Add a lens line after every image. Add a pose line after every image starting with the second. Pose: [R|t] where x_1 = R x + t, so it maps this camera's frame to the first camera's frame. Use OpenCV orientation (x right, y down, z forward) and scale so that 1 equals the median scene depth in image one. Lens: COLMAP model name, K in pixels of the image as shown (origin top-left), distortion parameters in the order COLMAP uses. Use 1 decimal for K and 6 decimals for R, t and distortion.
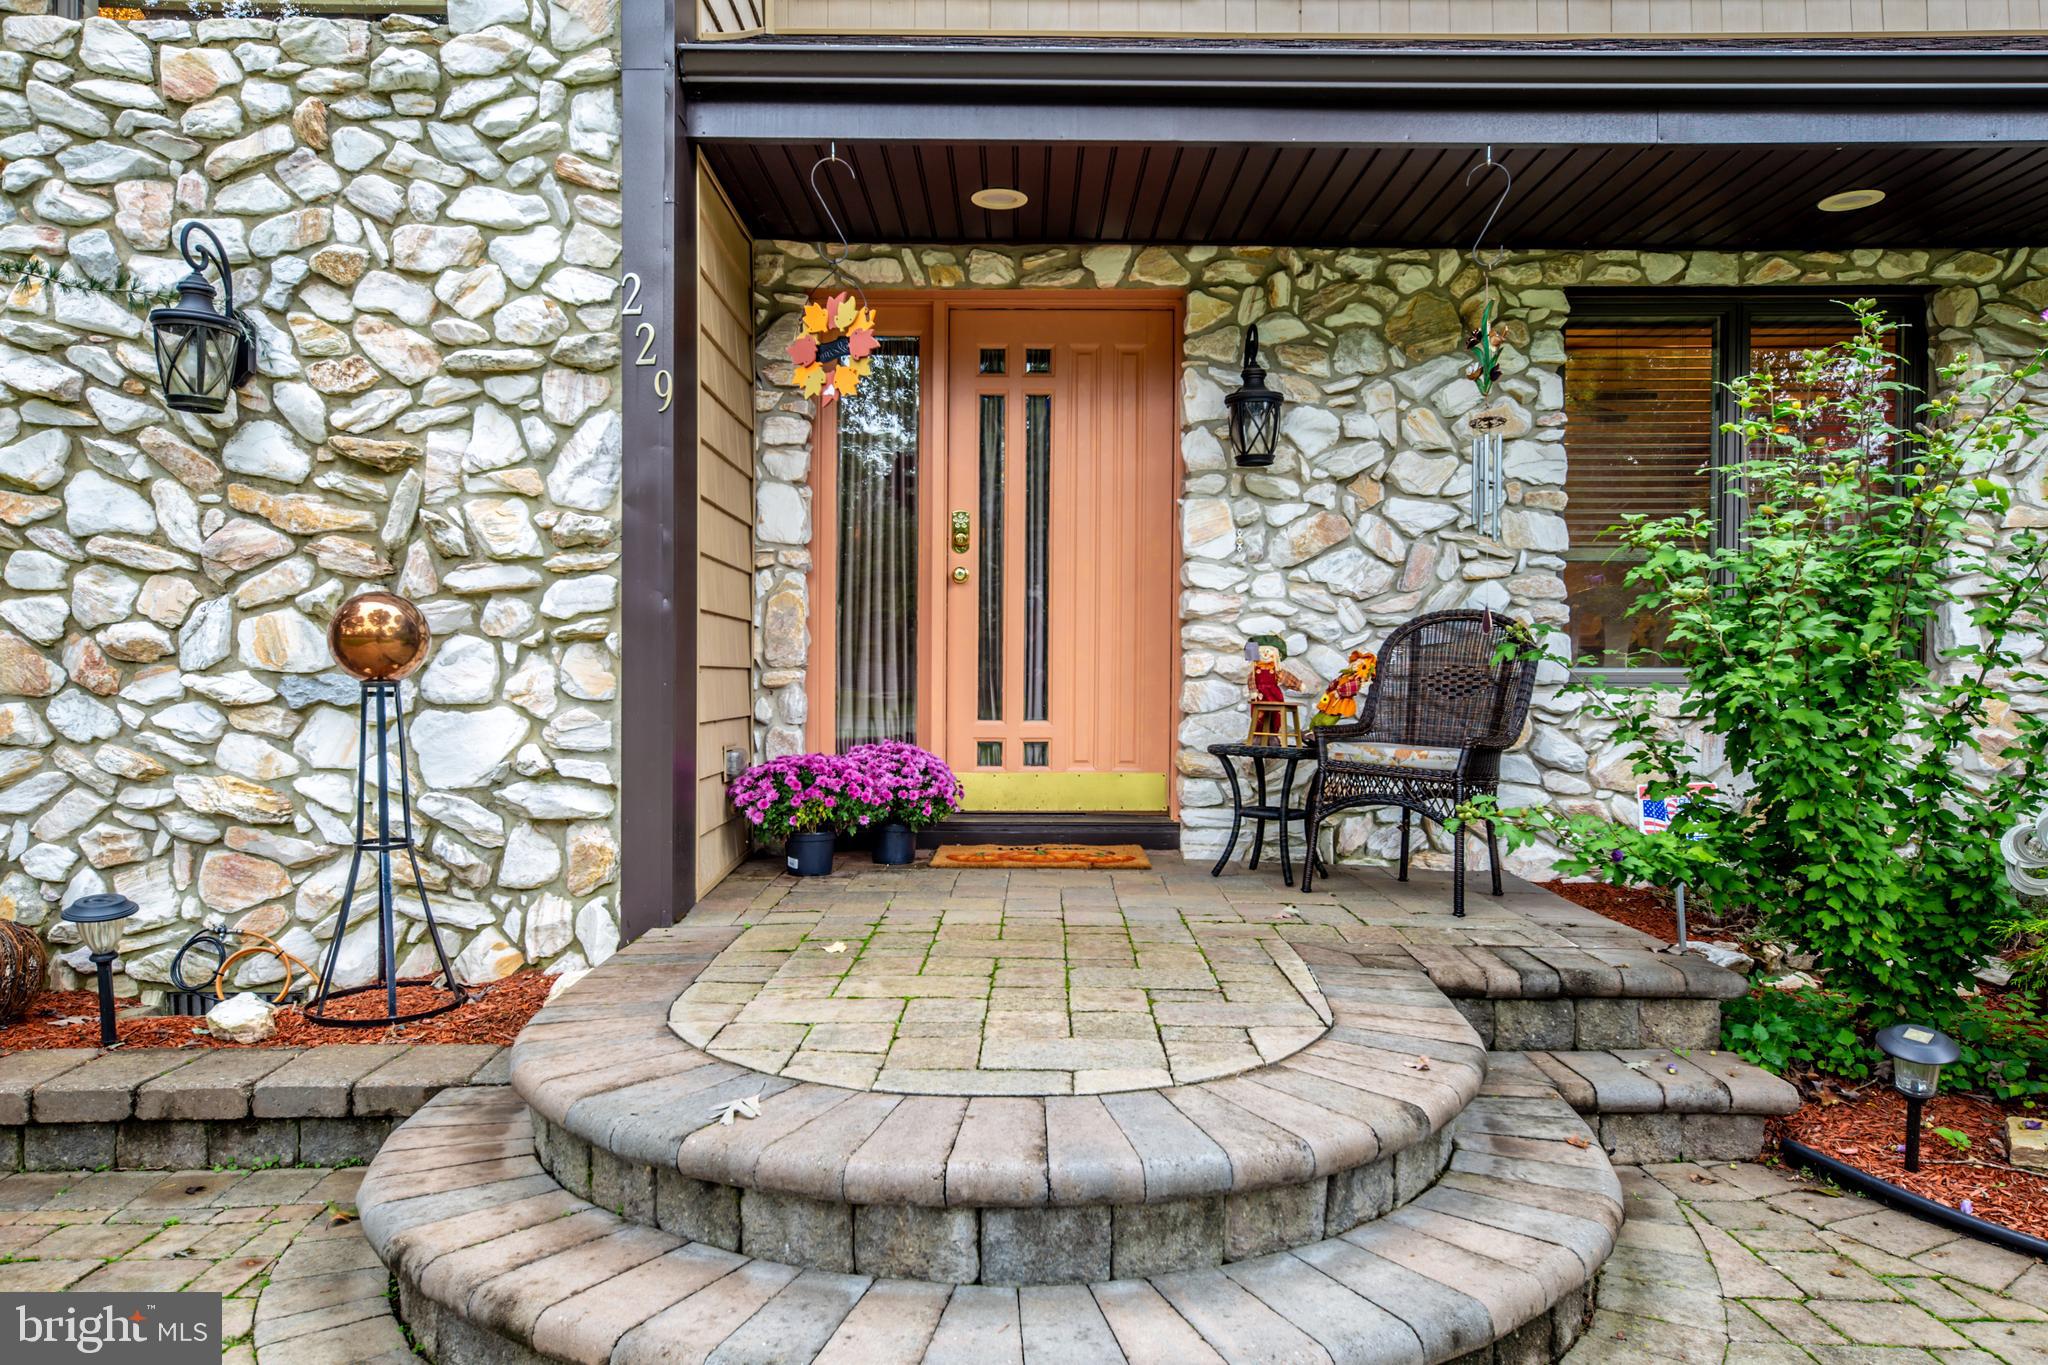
lens RADIAL K [[1365.3, 0, 1024.0], [0, 1365.3, 682.5], [0, 0, 1]] dist [-0.002077, 0.026307]
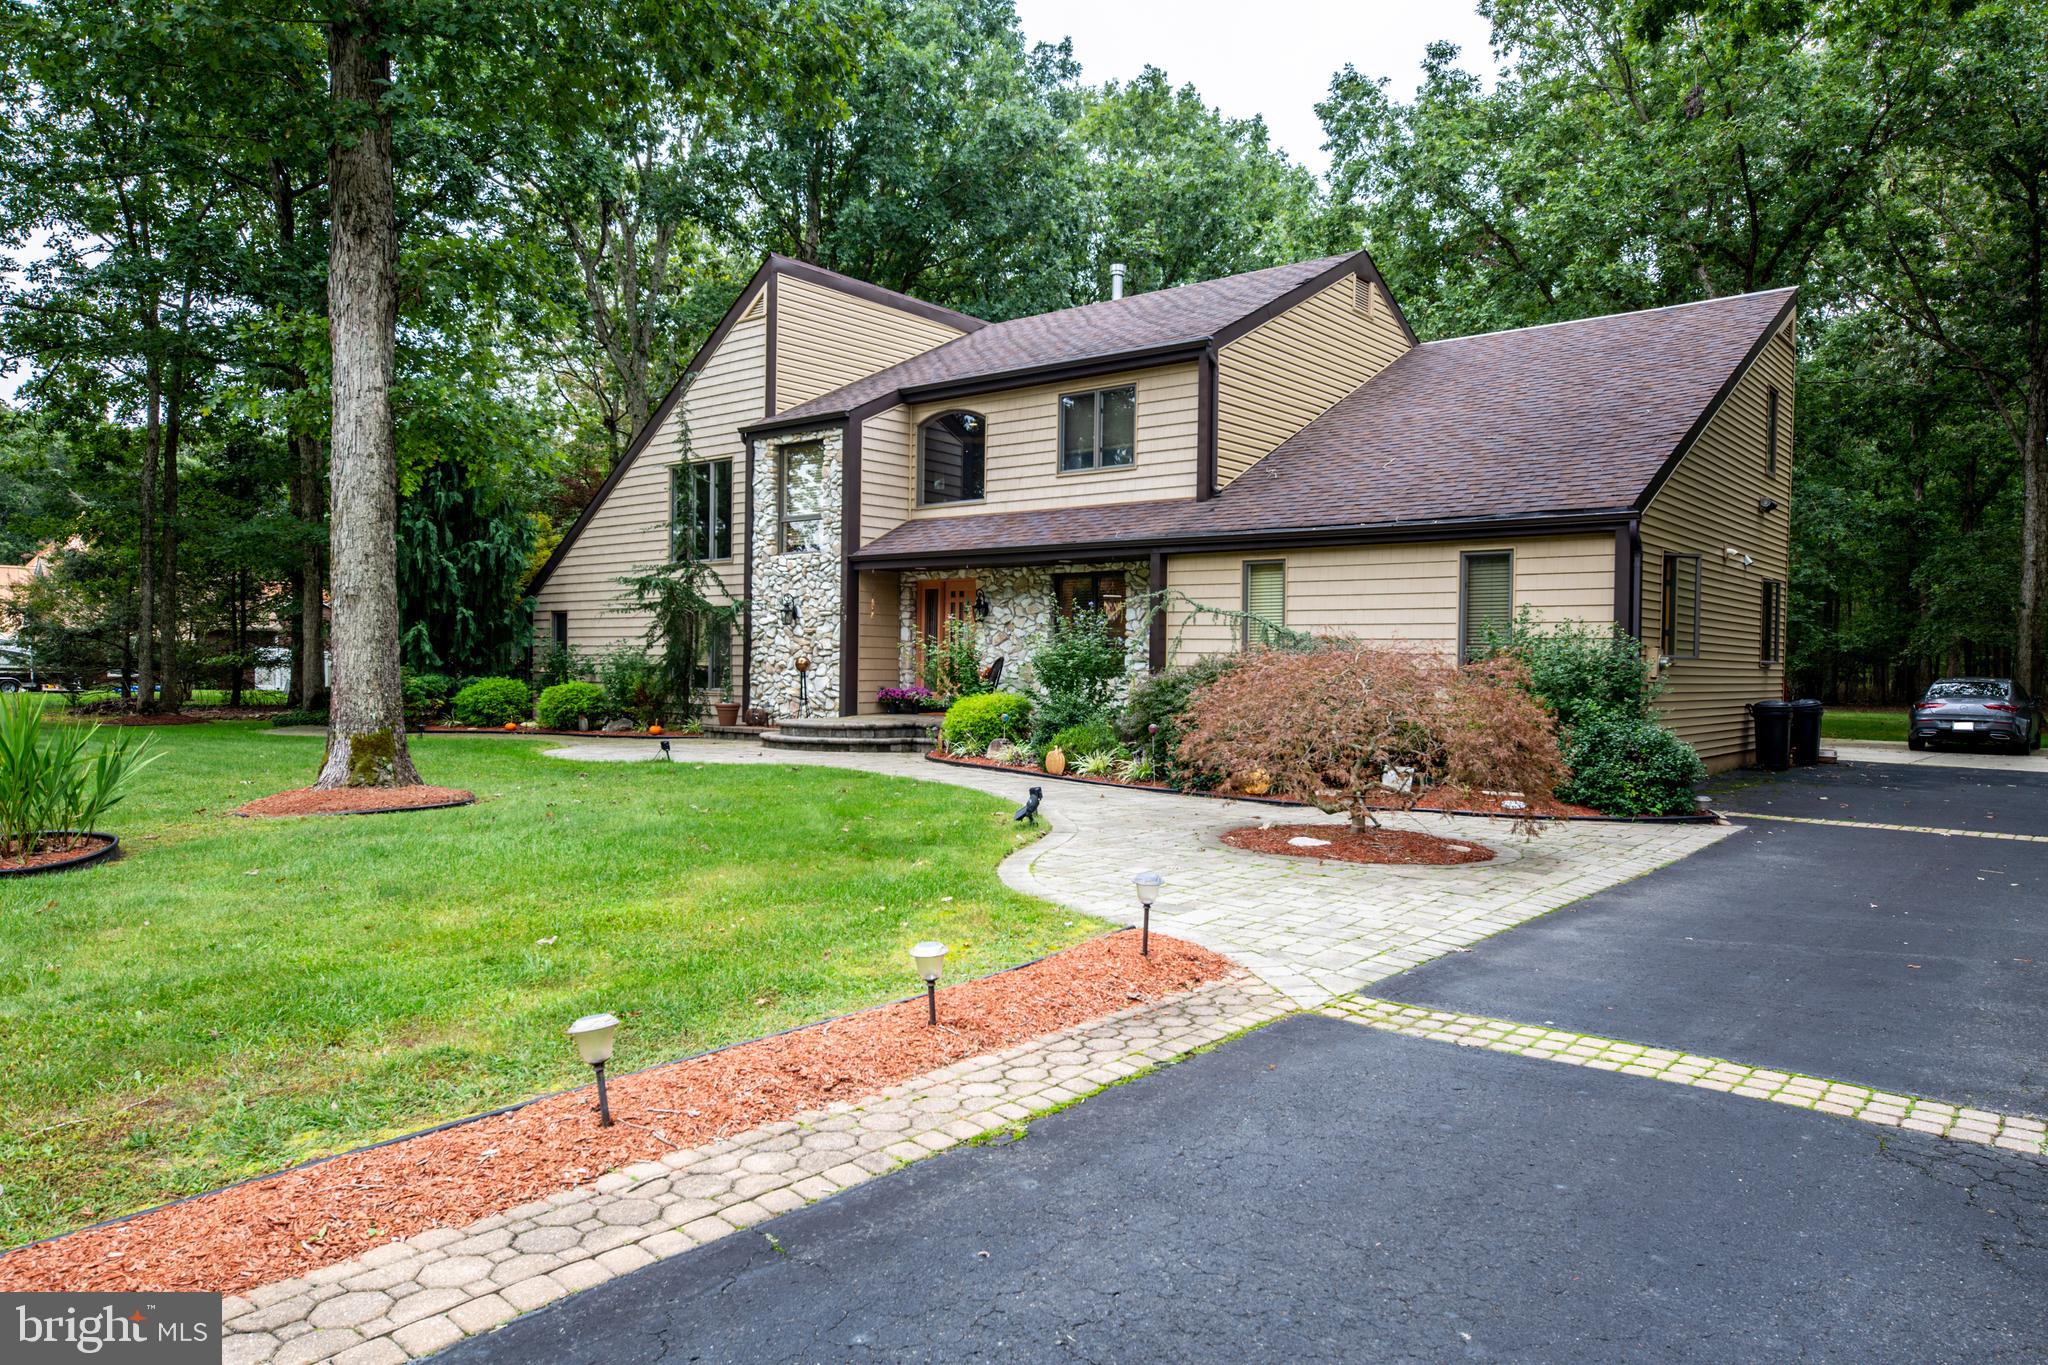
lens RADIAL K [[1329.2, 0, 1024.0], [0, 1329.2, 682.5], [0, 0, 1]] dist [0.012283, 0.005953]
pose [[0.766680, 0.014126, -0.641875, 3.654529], [-0.013792, 0.999890, 0.005532, 0.001866], [0.641882, 0.004612, 0.766790, -2.585522]]
